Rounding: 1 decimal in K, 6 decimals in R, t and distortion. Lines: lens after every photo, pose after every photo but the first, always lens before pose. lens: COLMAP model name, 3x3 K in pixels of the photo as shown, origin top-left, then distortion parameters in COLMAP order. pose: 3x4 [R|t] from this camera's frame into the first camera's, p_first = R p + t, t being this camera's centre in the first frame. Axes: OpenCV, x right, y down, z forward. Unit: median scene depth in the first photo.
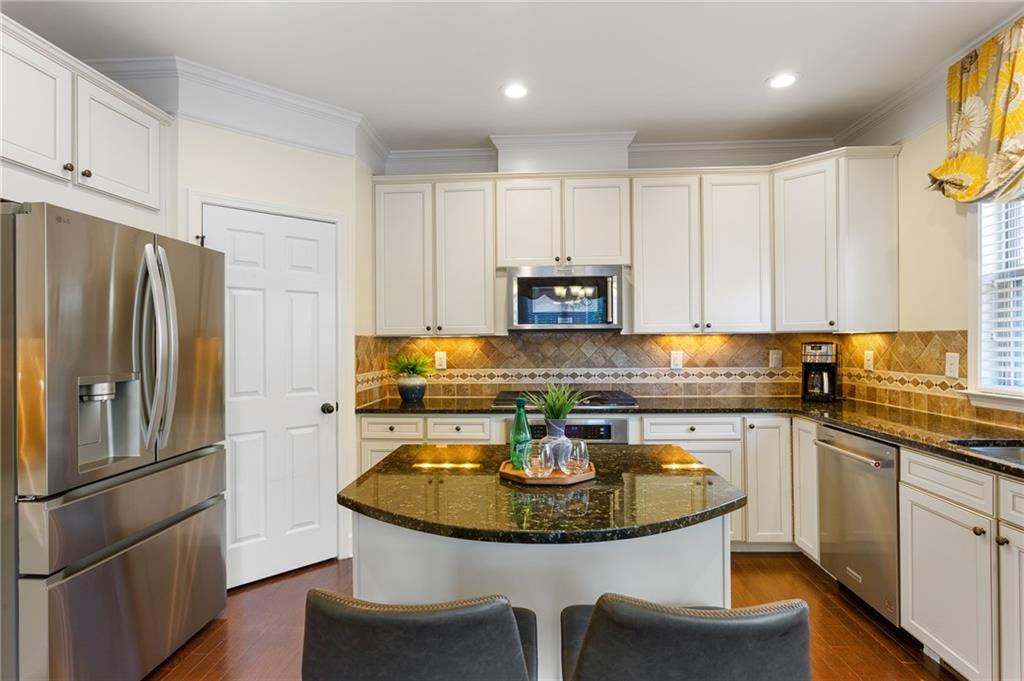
lens RADIAL K [[505.8, 0, 513.2], [0, 505.8, 341.5], [0, 0, 1]] dist [-0.011048, 0.007305]
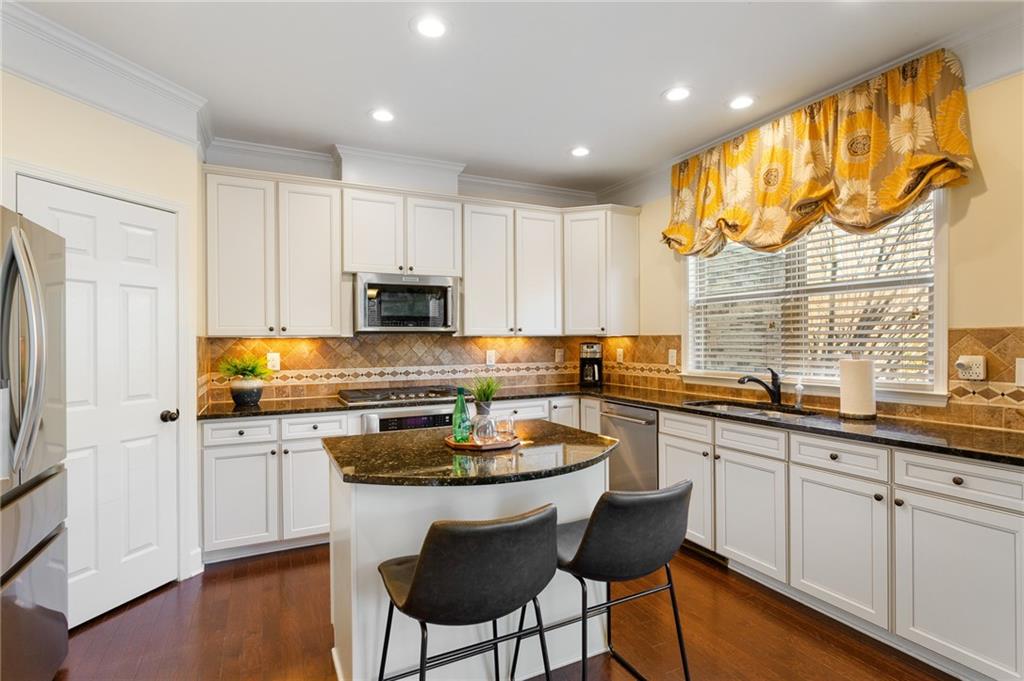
lens RADIAL K [[505.8, 0, 511.2], [0, 505.8, 342.5], [0, 0, 1]] dist [-0.011048, 0.007305]
pose [[0.871703, -0.000573, 0.490033, -0.249473], [0.000640, 1.000000, 0.000031, 0.000427], [-0.490033, 0.000287, 0.871704, -0.084539]]
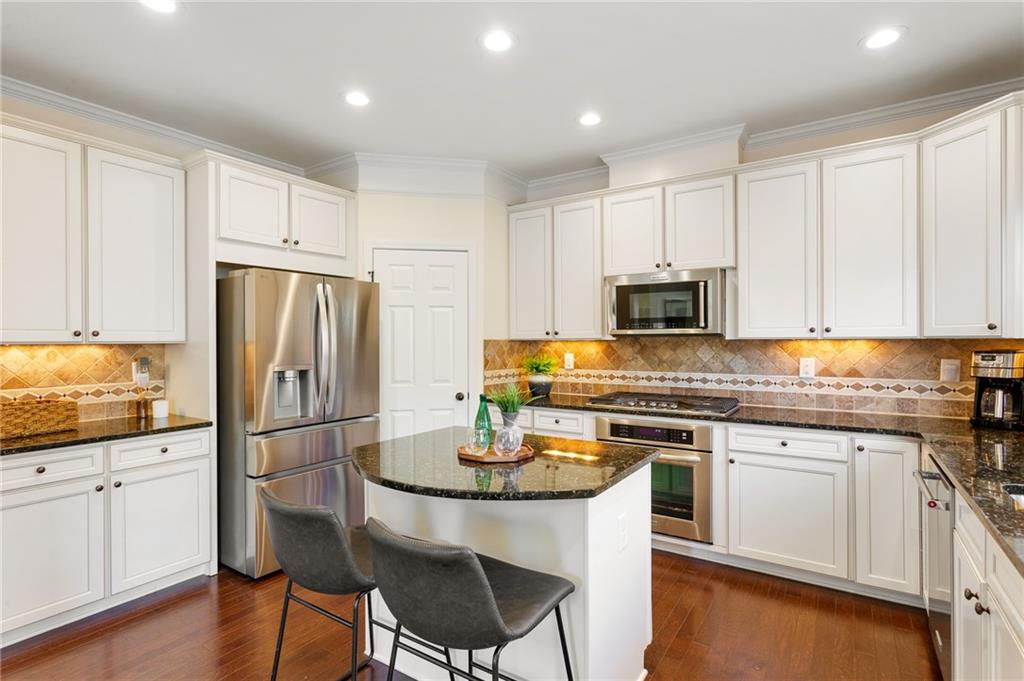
lens RADIAL K [[505.8, 0, 512.2], [0, 505.8, 342.1], [0, 0, 1]] dist [-0.011048, 0.007305]
pose [[0.858601, 0.006715, -0.512601, 0.367179], [-0.003463, 0.999967, 0.007299, -0.014608], [0.512633, -0.004492, 0.858596, -0.031661]]
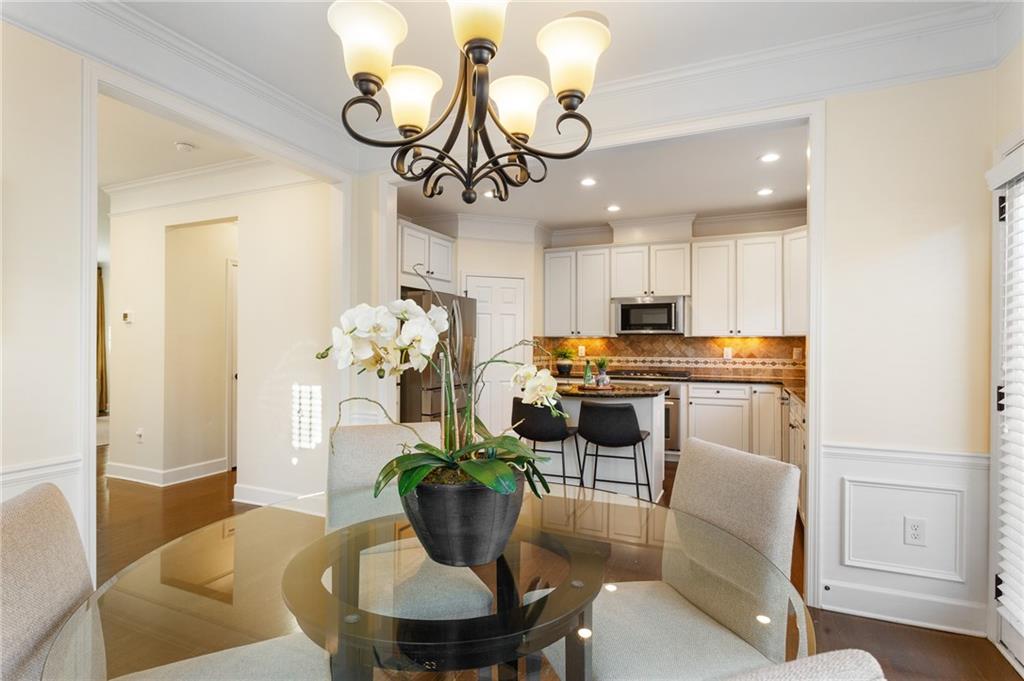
lens RADIAL K [[505.8, 0, 517.1], [0, 505.8, 343.5], [0, 0, 1]] dist [-0.011048, 0.007305]
pose [[0.932502, 0.011122, -0.360994, 0.309038], [-0.011701, 0.999931, 0.000583, 0.014407], [0.360976, 0.003680, 0.932568, -0.776151]]
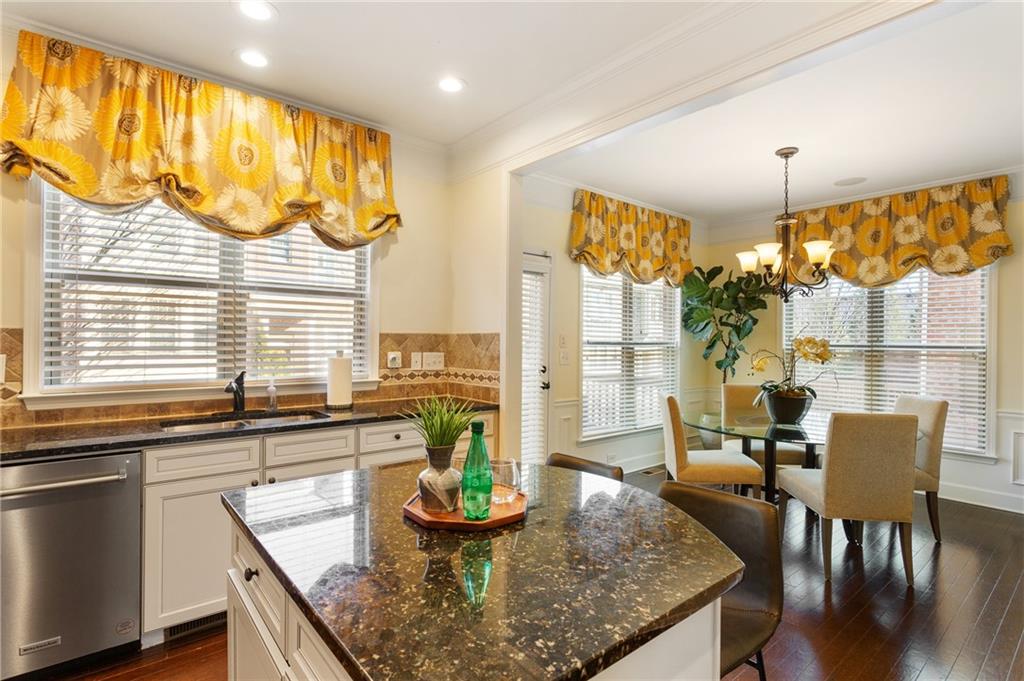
lens RADIAL K [[505.8, 0, 511.8], [0, 505.8, 341.2], [0, 0, 1]] dist [-0.011048, 0.007305]
pose [[-0.677806, -0.004448, 0.735227, -0.274618], [-0.006421, 0.999979, 0.000131, -0.004255], [-0.735213, -0.004632, -0.677821, 0.729974]]
